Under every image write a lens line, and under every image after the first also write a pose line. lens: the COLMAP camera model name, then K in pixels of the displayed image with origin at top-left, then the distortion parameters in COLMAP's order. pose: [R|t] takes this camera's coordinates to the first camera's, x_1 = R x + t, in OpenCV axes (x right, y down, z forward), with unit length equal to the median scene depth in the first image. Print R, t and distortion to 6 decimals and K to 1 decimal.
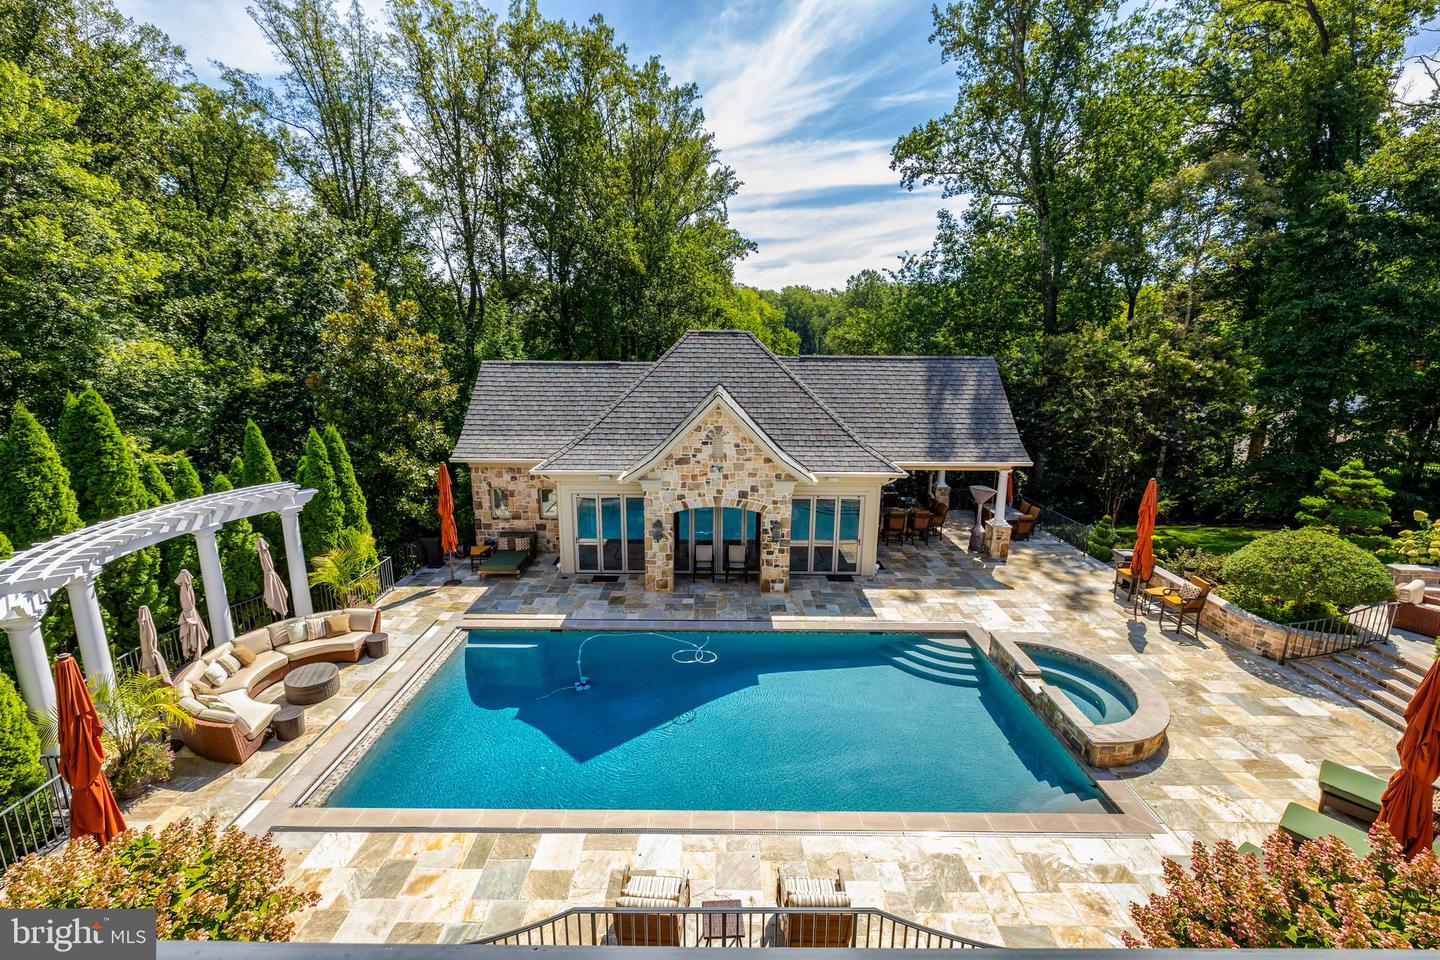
lens RADIAL K [[603.9, 0, 718.9], [0, 603.9, 473.6], [0, 0, 1]] dist [0.002924, -0.000168]
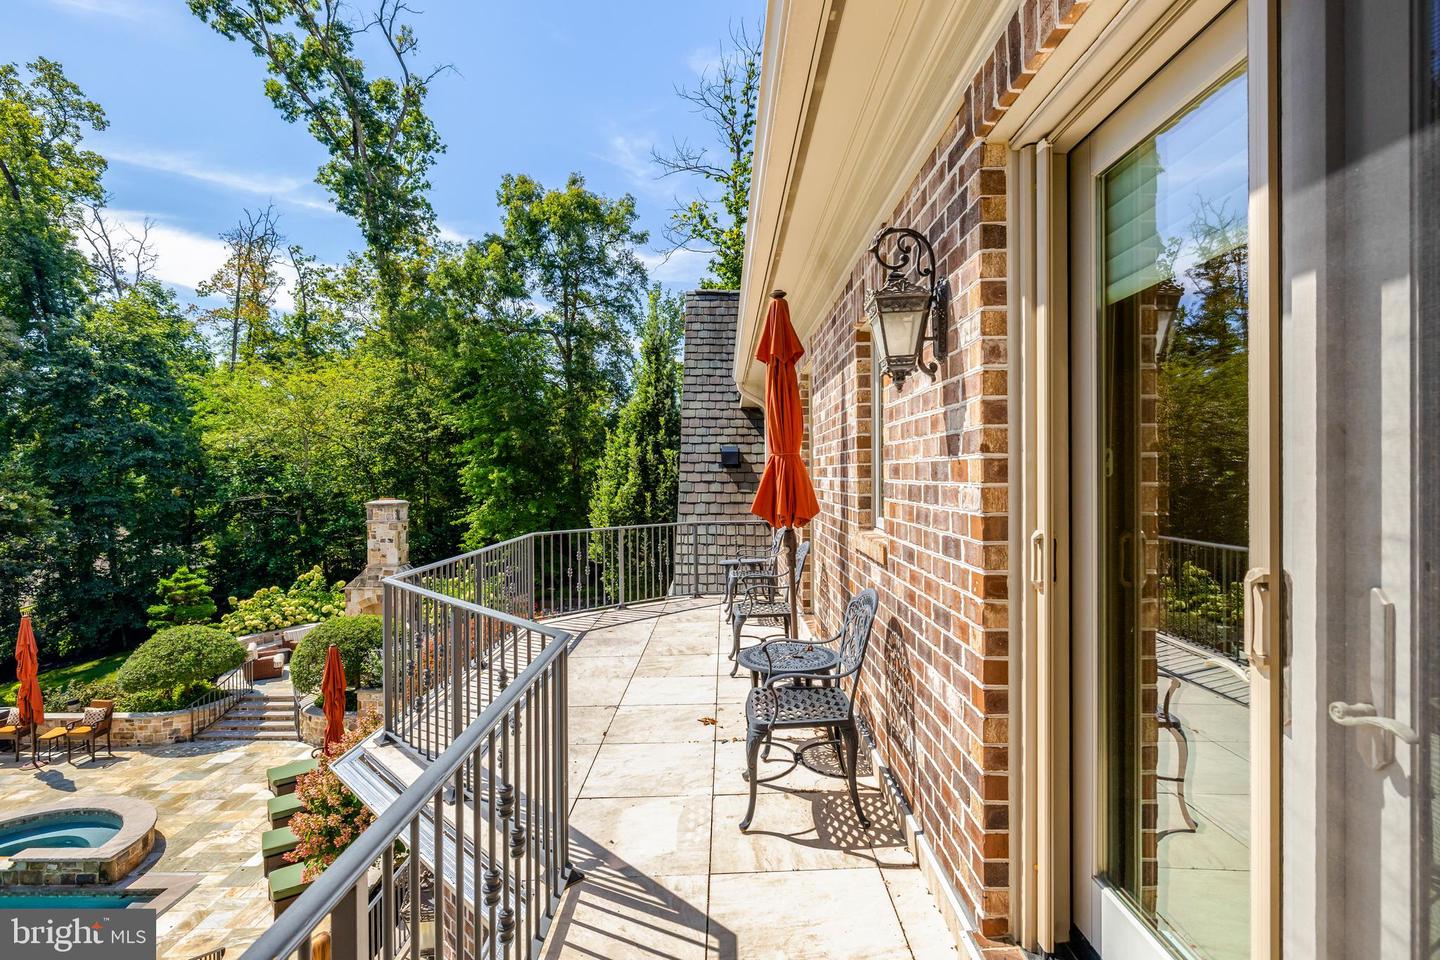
lens RADIAL K [[687.3, 0, 722.4], [0, 687.3, 478.0], [0, 0, 1]] dist [-0.005129, -0.000340]
pose [[-0.015274, -0.008198, 0.999850, -0.351285], [0.222127, 0.974951, 0.011387, 0.030378], [-0.974898, 0.222267, -0.013071, -0.074844]]
